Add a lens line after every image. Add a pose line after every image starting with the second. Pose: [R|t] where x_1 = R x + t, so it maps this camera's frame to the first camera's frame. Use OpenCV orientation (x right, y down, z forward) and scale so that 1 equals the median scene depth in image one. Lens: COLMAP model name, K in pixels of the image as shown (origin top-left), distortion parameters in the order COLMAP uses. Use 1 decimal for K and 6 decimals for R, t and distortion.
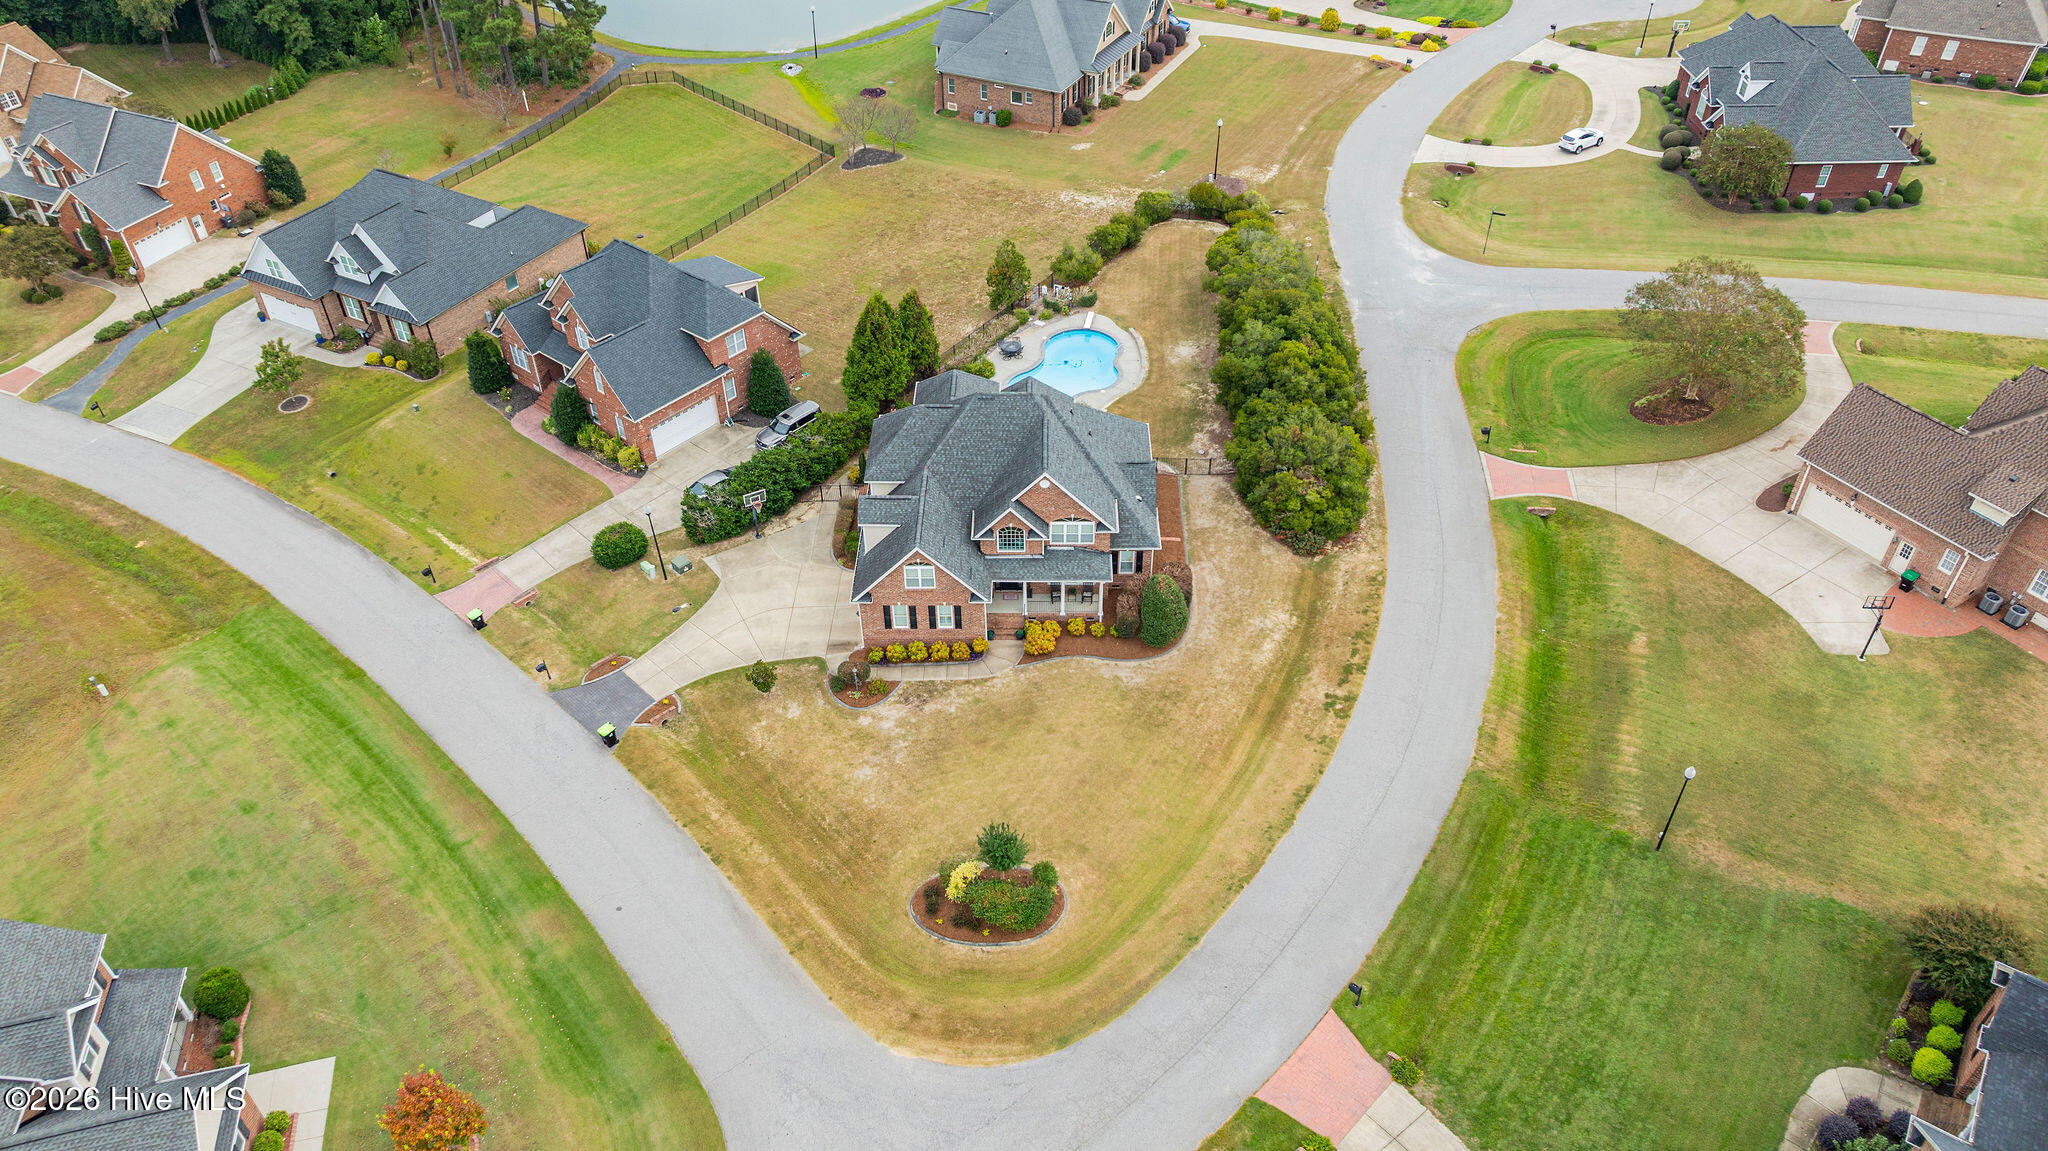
lens RADIAL K [[1452.7, 0, 1025.8], [0, 1452.7, 569.1], [0, 0, 1]] dist [-0.016935, -0.001879]
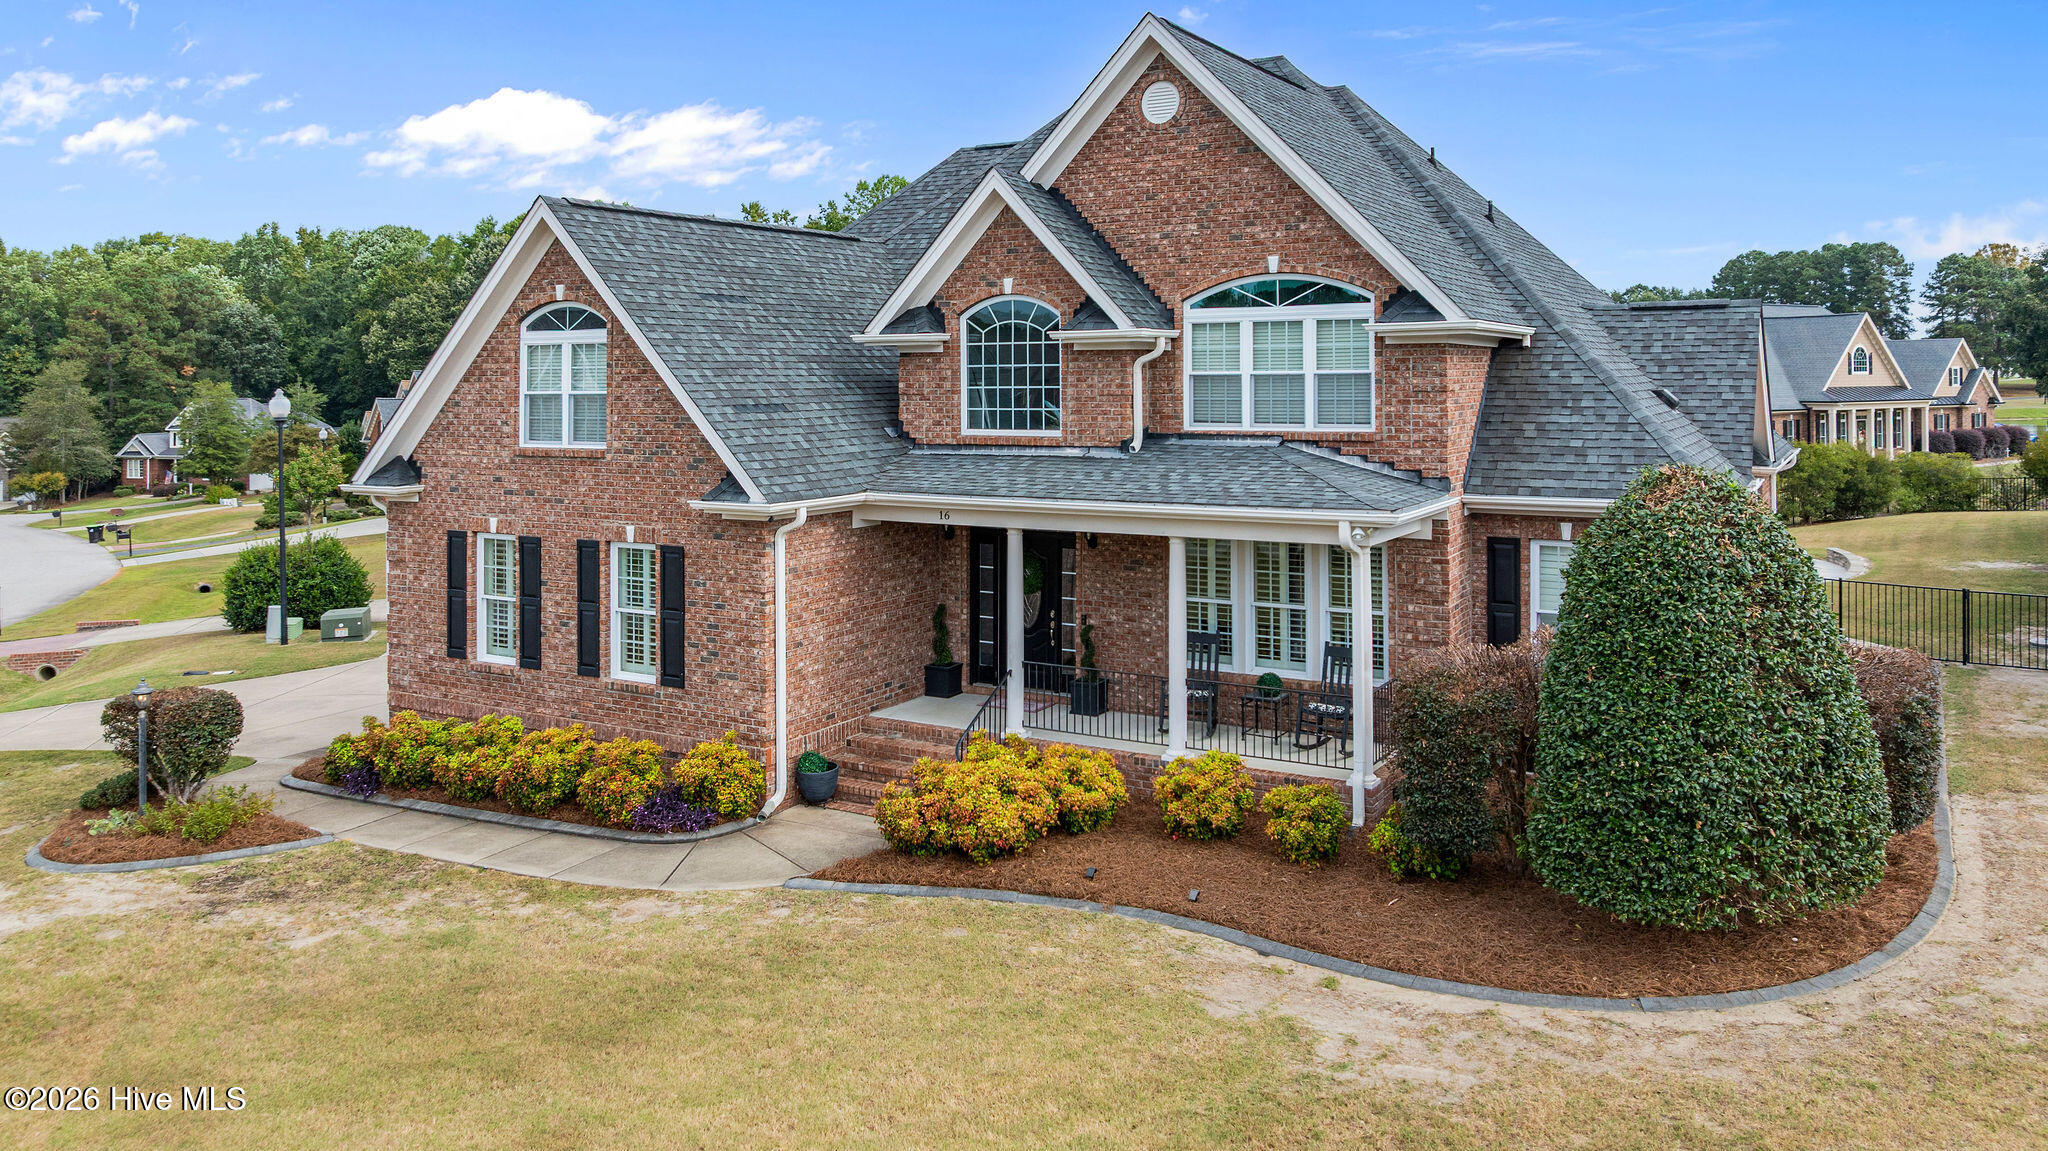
lens RADIAL K [[1513.9, 0, 1010.5], [0, 1513.9, 331.4], [0, 0, 1]] dist [-0.004234, -0.001171]
pose [[0.867650, -0.008925, -0.497096, 0.112303], [-0.316820, 0.760616, -0.566647, 0.113848], [0.383156, 0.649141, 0.657120, 0.835770]]
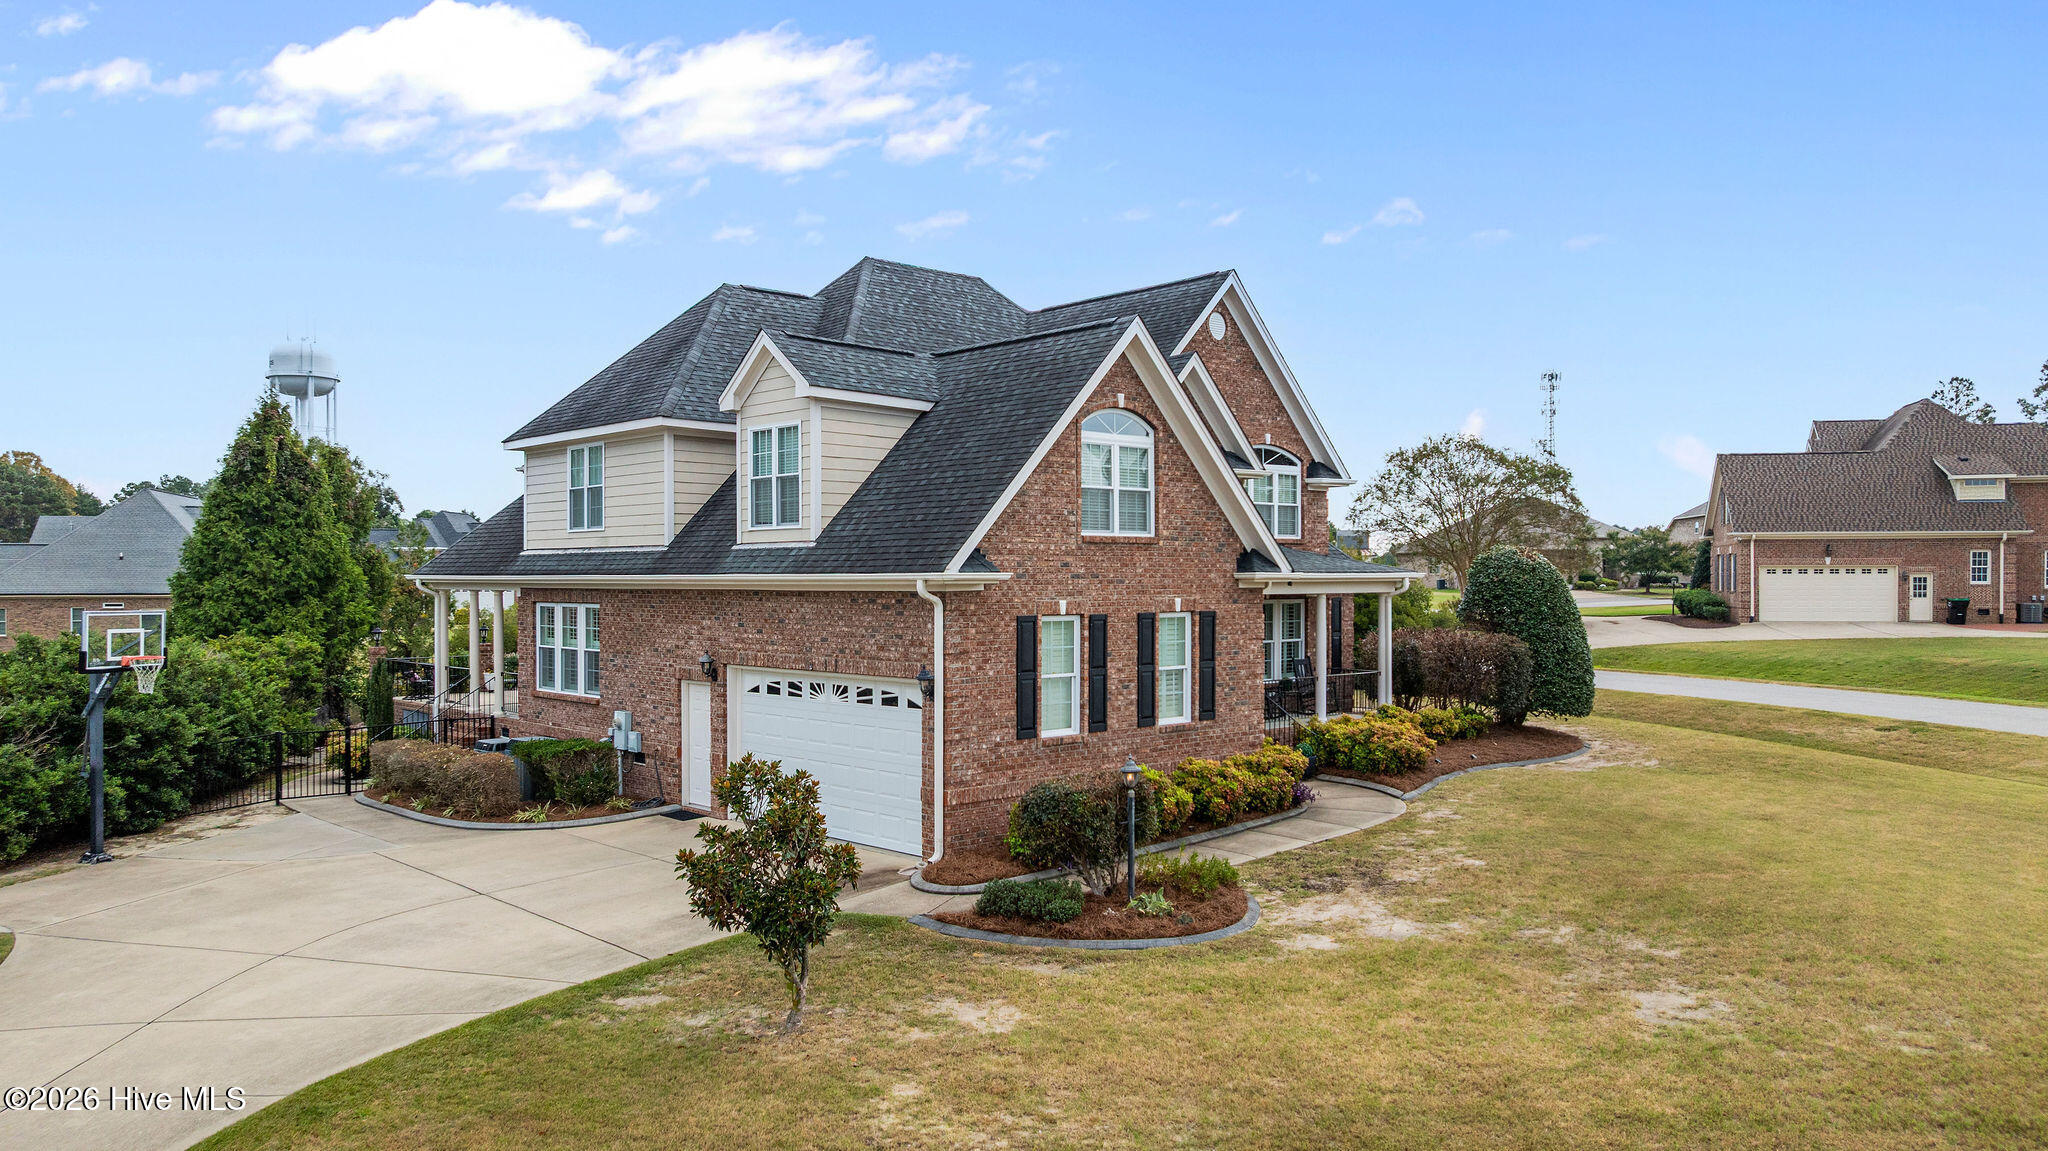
lens RADIAL K [[1464.7, 0, 1020.1], [0, 1464.7, 581.7], [0, 0, 1]] dist [-0.020419, 0.032698]
pose [[0.723843, 0.007785, 0.689921, -0.271522], [0.432213, 0.774314, -0.462201, 0.137142], [-0.537813, 0.632754, 0.557117, 0.844184]]
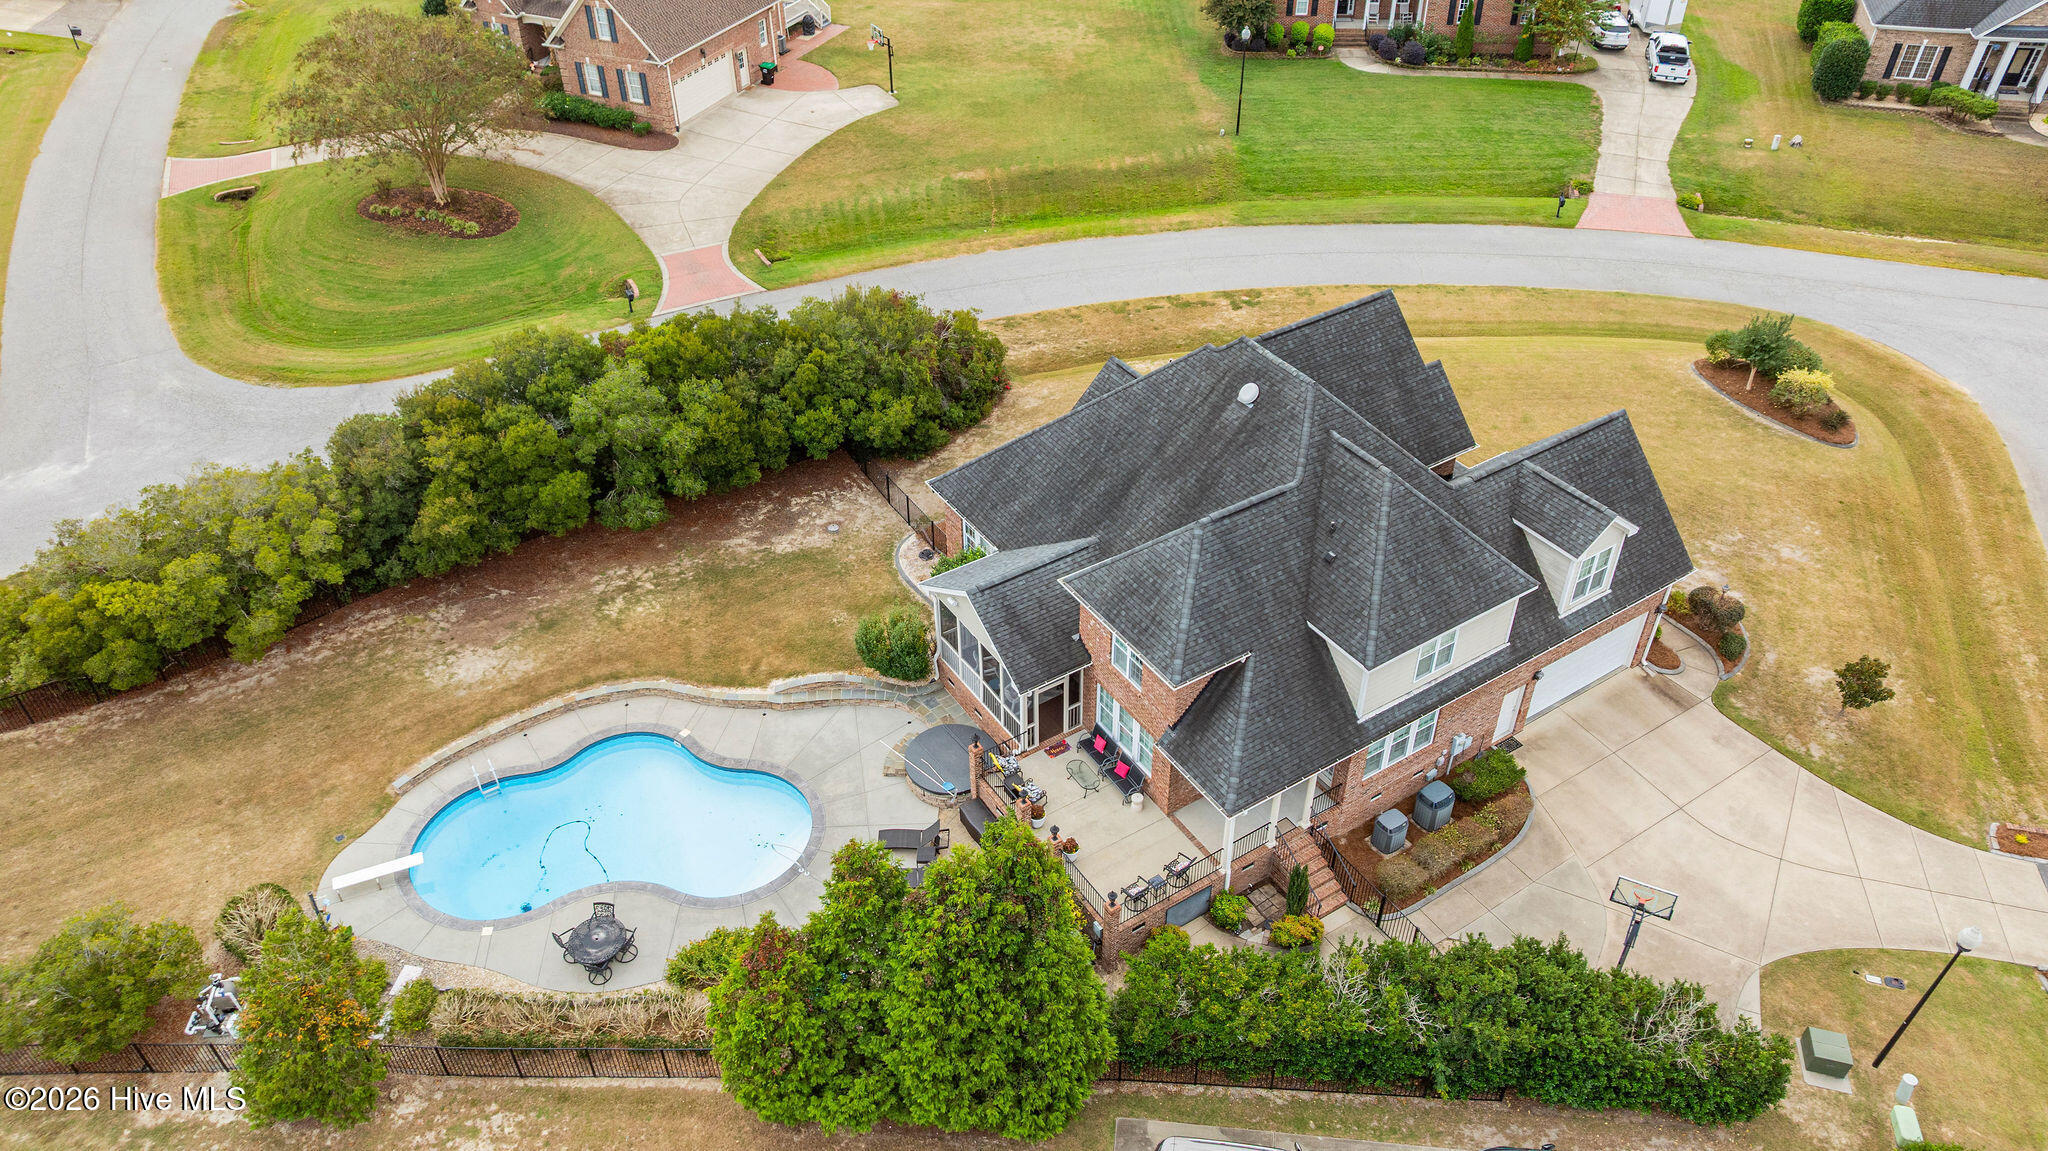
lens RADIAL K [[1452.7, 0, 1025.8], [0, 1452.7, 569.1], [0, 0, 1]] dist [-0.016935, -0.001879]
pose [[-0.550738, -0.507763, 0.662468, -0.342603], [0.541454, 0.386693, 0.746523, -0.526513], [-0.635228, 0.769835, 0.061964, 1.108117]]
